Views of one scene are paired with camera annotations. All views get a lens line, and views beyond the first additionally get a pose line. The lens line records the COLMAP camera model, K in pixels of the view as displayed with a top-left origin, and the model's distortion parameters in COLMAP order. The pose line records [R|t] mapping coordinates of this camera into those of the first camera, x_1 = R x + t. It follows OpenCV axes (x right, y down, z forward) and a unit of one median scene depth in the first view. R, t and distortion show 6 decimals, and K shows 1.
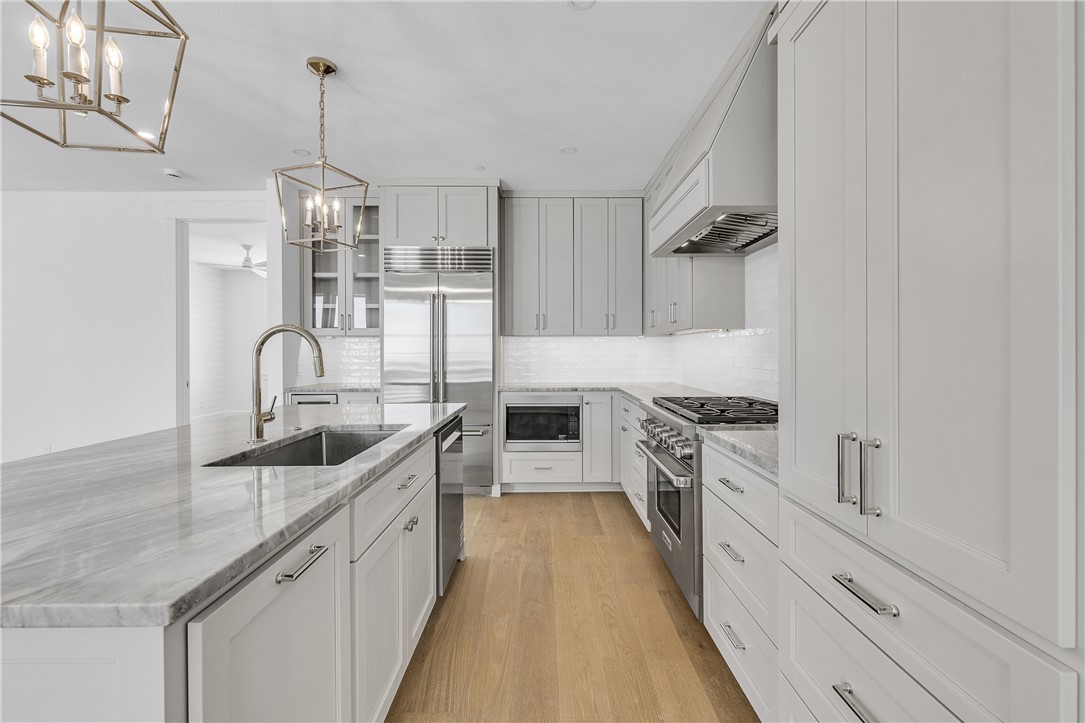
lens RADIAL K [[468.8, 0, 543.5], [0, 468.8, 352.5], [0, 0, 1]] dist [0.000827, -0.000040]
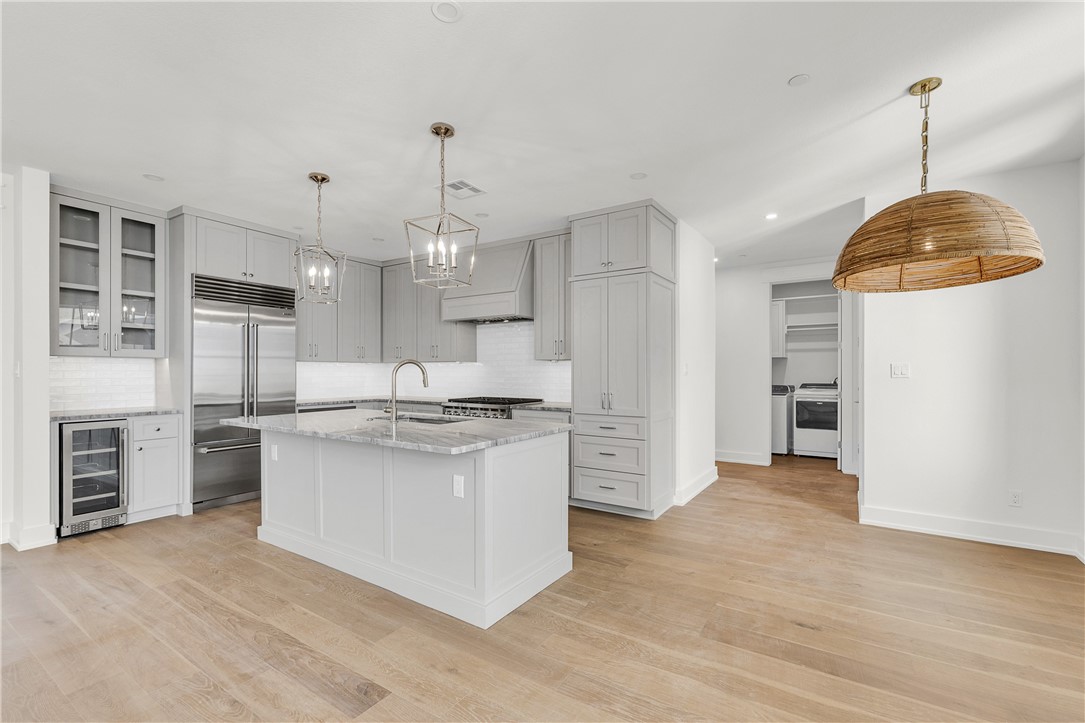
lens RADIAL K [[473.6, 0, 544.0], [0, 473.6, 372.9], [0, 0, 1]] dist [0.000614, -0.000196]
pose [[0.547541, 0.002195, 0.836776, -0.787493], [0.001268, 0.999993, -0.003454, 0.000720], [-0.836778, 0.002952, 0.547535, -0.225116]]
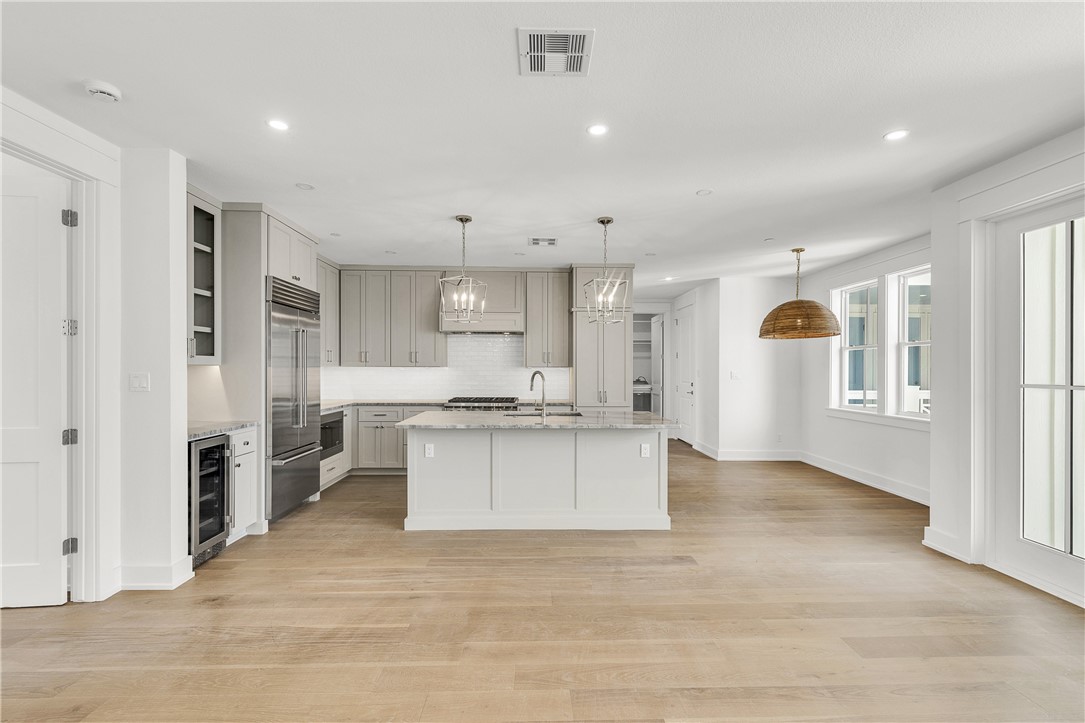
lens RADIAL K [[473.3, 0, 547.2], [0, 473.3, 368.9], [0, 0, 1]] dist [0.000496, -0.000053]
pose [[-0.028146, 0.001506, 0.999603, -1.339808], [0.001669, 0.999998, -0.001460, -0.027825], [-0.999602, 0.001628, -0.028148, 0.444969]]
